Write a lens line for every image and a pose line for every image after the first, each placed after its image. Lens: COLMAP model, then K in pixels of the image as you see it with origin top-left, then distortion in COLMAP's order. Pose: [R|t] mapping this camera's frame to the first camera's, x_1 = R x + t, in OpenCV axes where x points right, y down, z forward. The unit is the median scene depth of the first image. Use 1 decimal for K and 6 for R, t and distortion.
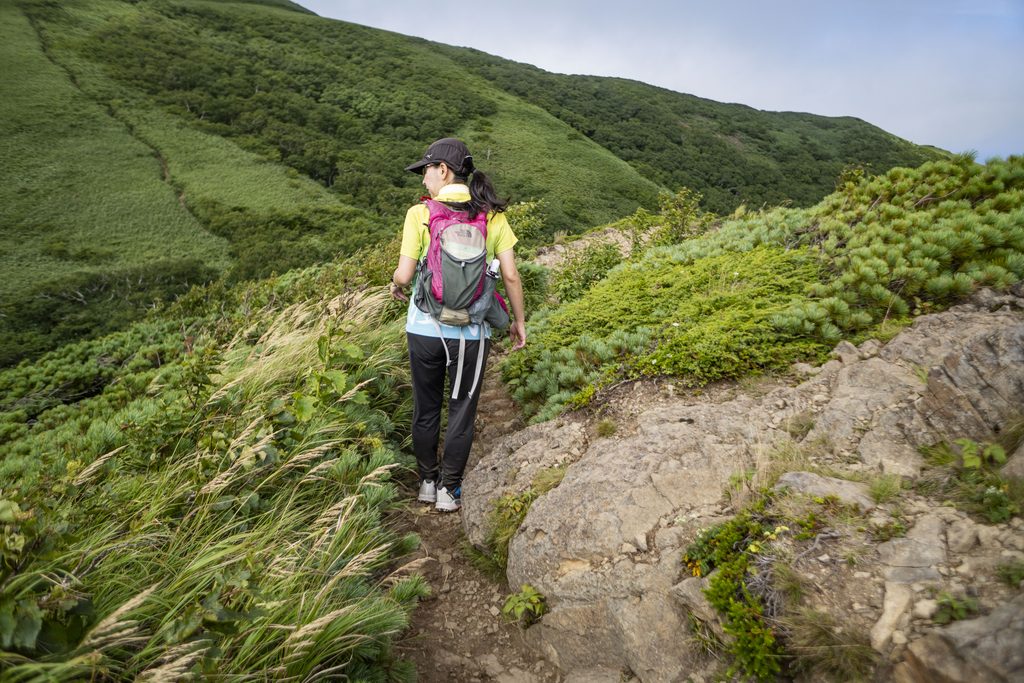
lens RADIAL K [[744.6, 0, 512.0], [0, 744.6, 341.5], [0, 0, 1]] dist [-0.065848, 0.124178]
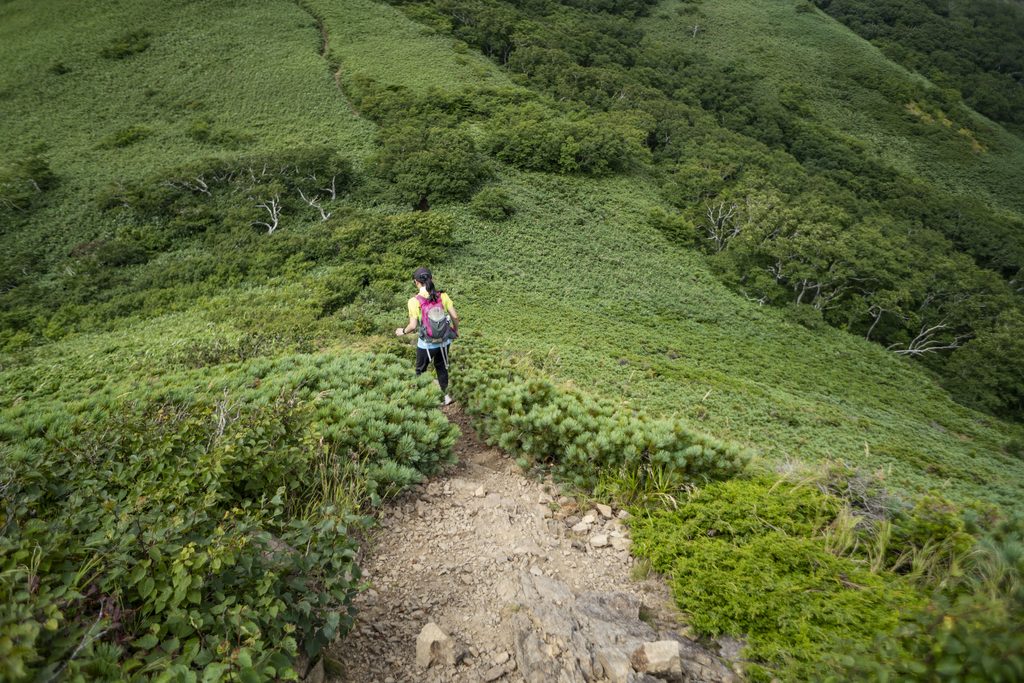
lens RADIAL K [[744.6, 0, 512.0], [0, 744.6, 341.5], [0, 0, 1]] dist [-0.065848, 0.124178]
pose [[0.968095, 0.096116, -0.231417, -0.008580], [-0.062746, 0.987073, 0.147480, -0.021119], [0.242601, -0.128254, 0.961611, 0.149881]]
